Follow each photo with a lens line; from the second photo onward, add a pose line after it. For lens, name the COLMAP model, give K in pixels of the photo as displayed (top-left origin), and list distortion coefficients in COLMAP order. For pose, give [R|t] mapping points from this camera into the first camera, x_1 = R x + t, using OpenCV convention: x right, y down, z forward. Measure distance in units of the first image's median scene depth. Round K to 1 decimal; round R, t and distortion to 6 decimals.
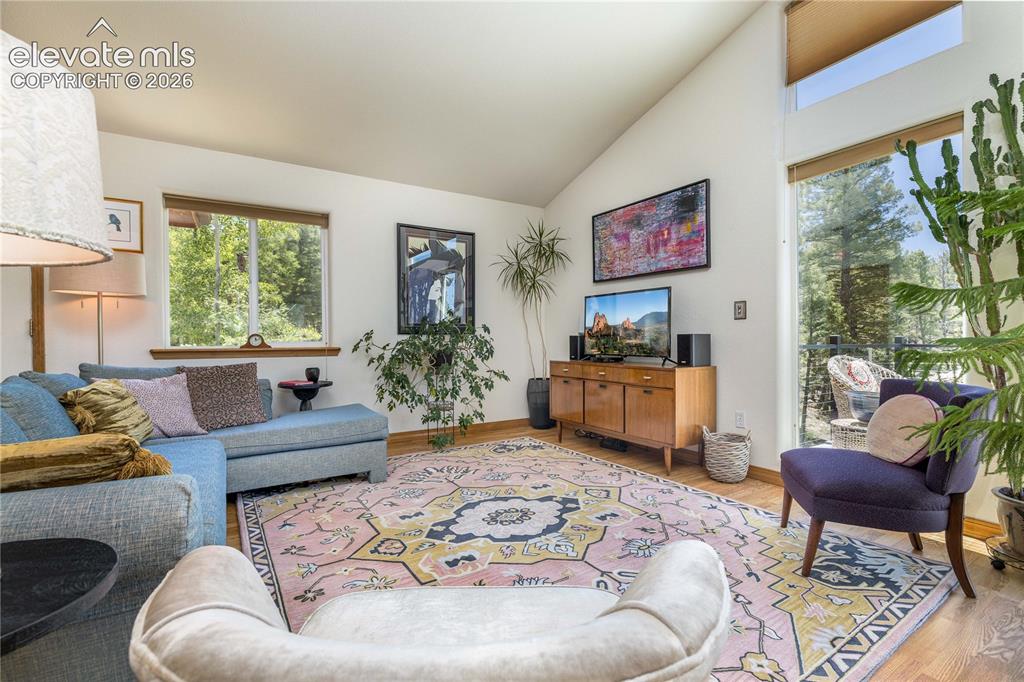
lens RADIAL K [[454.2, 0, 508.7], [0, 454.2, 345.6], [0, 0, 1]] dist [-0.007841, 0.001350]
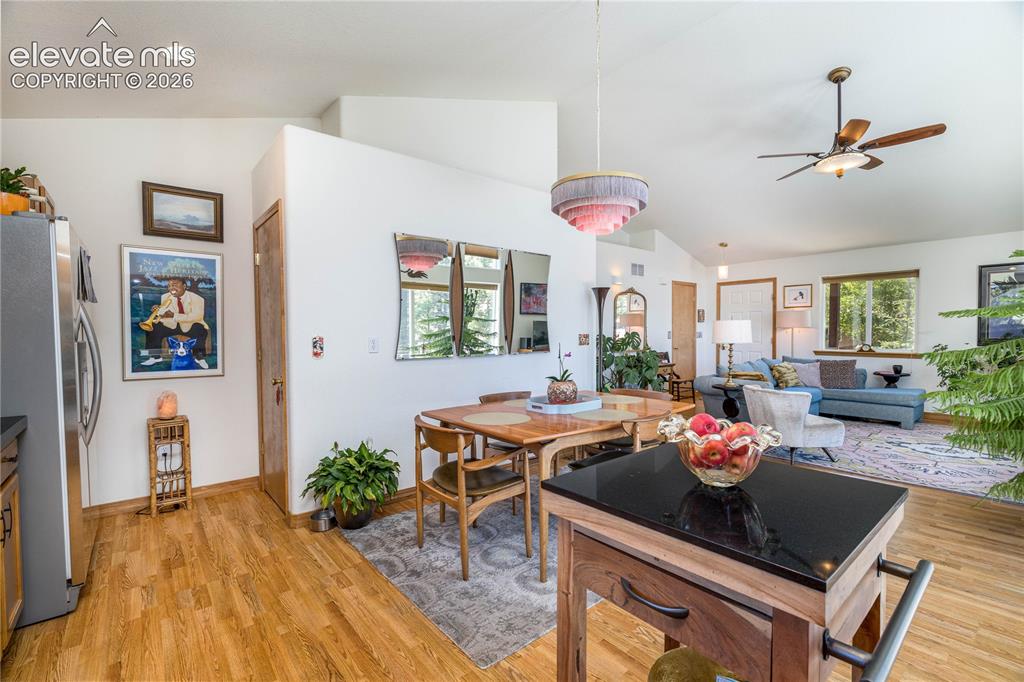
lens RADIAL K [[454.2, 0, 511.7], [0, 454.2, 342.8], [0, 0, 1]] dist [-0.007841, 0.001350]
pose [[0.152239, 0.030220, -0.987882, 1.153385], [-0.009891, 0.999529, 0.029052, -0.078558], [0.988294, 0.005349, 0.152466, -0.784602]]
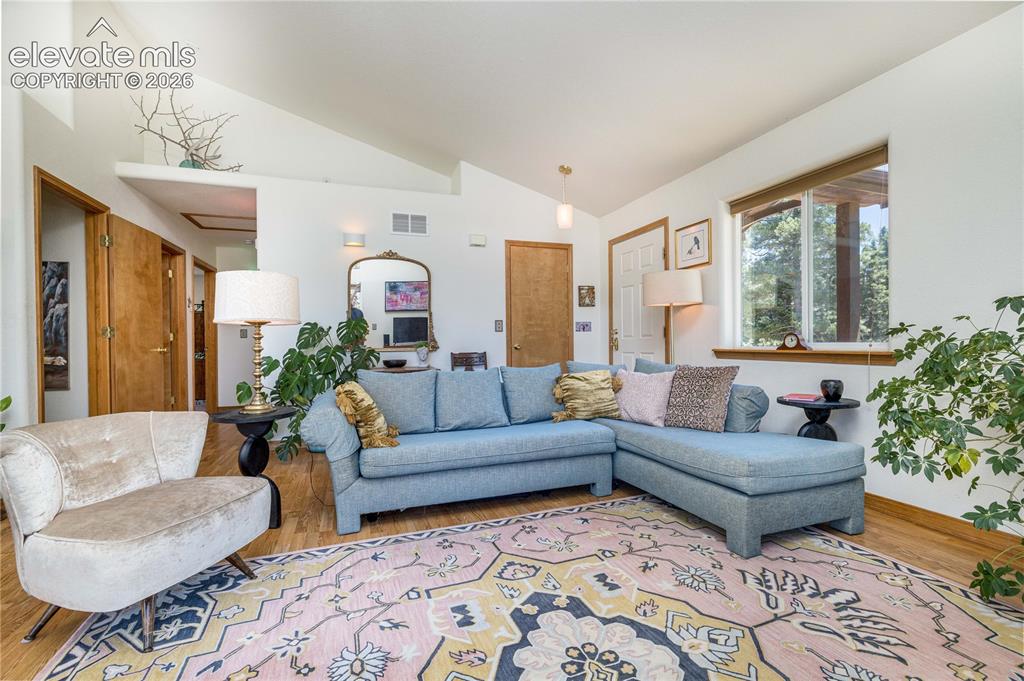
lens RADIAL K [[454.2, 0, 513.4], [0, 454.2, 344.8], [0, 0, 1]] dist [-0.007841, 0.001350]
pose [[-0.201096, 0.011705, -0.979502, 0.397679], [-0.002697, 0.999918, 0.012503, -0.014932], [0.979568, 0.005156, -0.201048, 0.740691]]
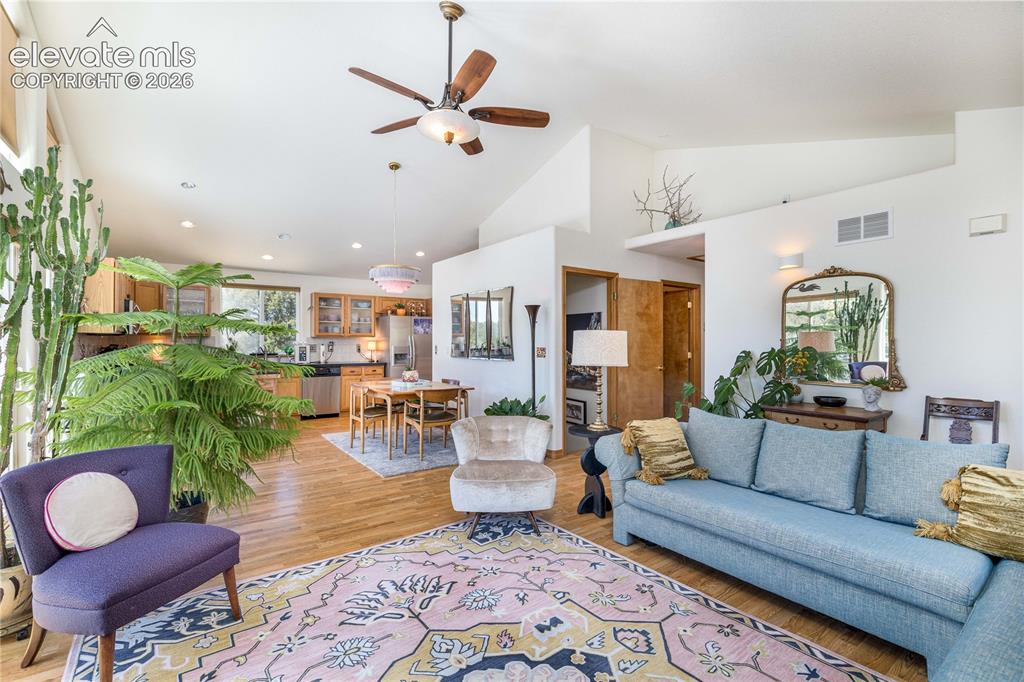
lens RADIAL K [[454.2, 0, 508.8], [0, 454.2, 344.7], [0, 0, 1]] dist [-0.007841, 0.001350]
pose [[-0.996850, 0.003391, -0.079235, 0.038362], [0.001843, 0.999806, 0.019600, -0.107036], [0.079286, 0.019392, -0.996663, 1.186045]]
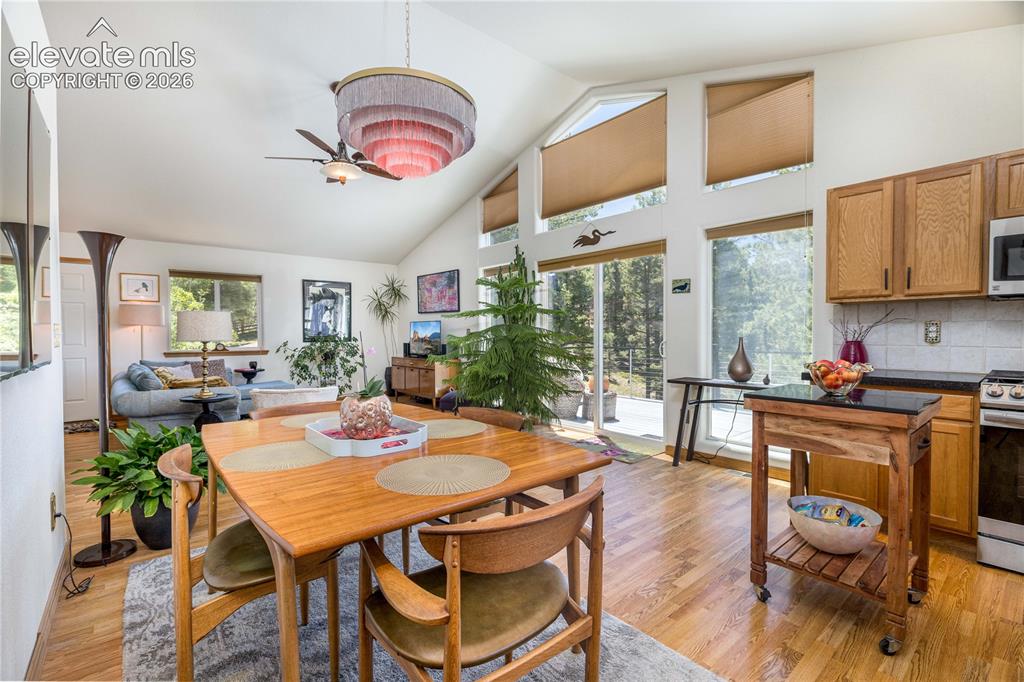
lens RADIAL K [[454.2, 0, 508.6], [0, 454.2, 342.9], [0, 0, 1]] dist [-0.007841, 0.001350]
pose [[0.988796, -0.000252, 0.149275, 0.362053], [-0.000507, 0.999987, 0.005046, -0.041618], [-0.149275, -0.005065, 0.988783, -1.104149]]
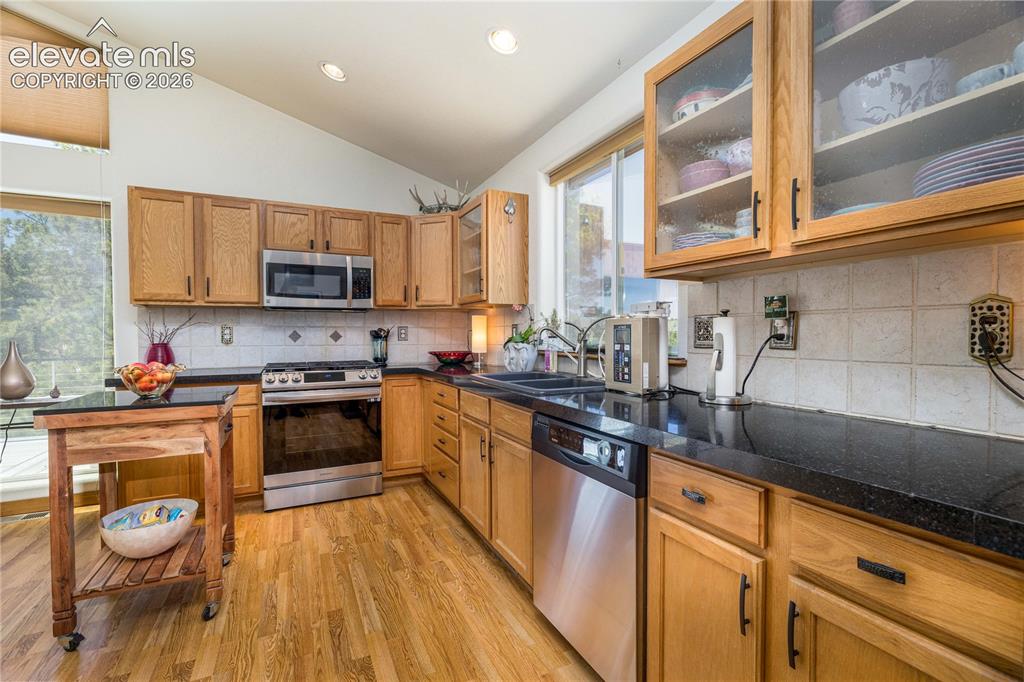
lens RADIAL K [[454.2, 0, 513.7], [0, 454.2, 339.1], [0, 0, 1]] dist [-0.007841, 0.001350]
pose [[0.089370, -0.006891, 0.995975, 0.328621], [0.019057, 0.999805, 0.005207, -0.040680], [-0.995816, 0.018515, 0.089484, -1.110631]]
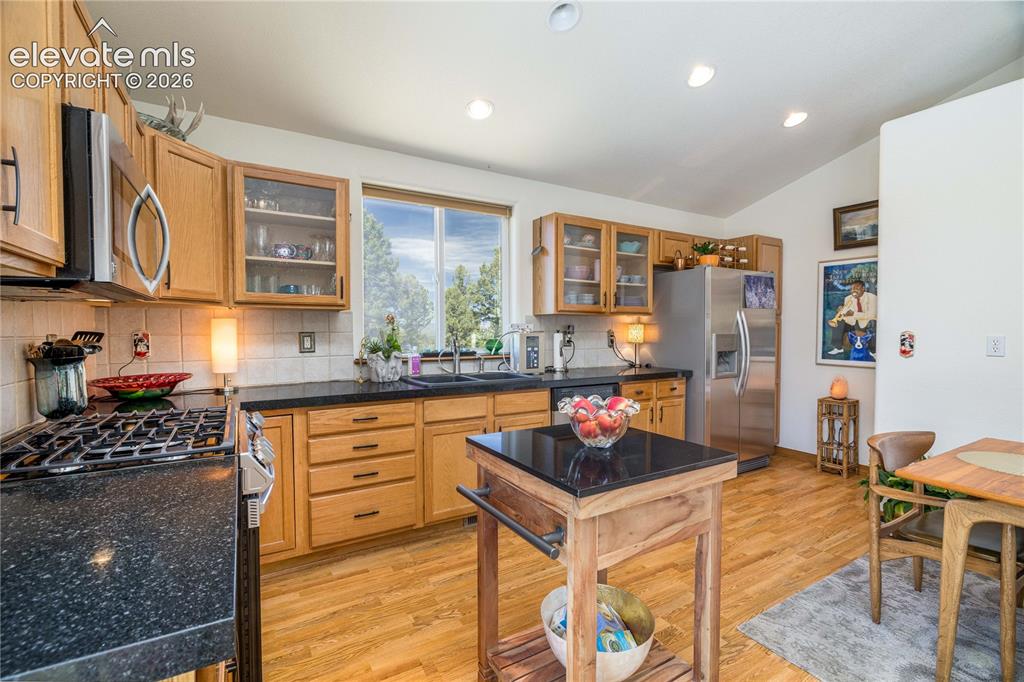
lens RADIAL K [[454.2, 0, 509.5], [0, 454.2, 337.7], [0, 0, 1]] dist [-0.007841, 0.001350]
pose [[-0.999952, 0.003861, 0.009027, 0.941496], [0.004164, 0.999420, 0.033796, -0.084344], [-0.008891, 0.033831, -0.999388, -0.184334]]
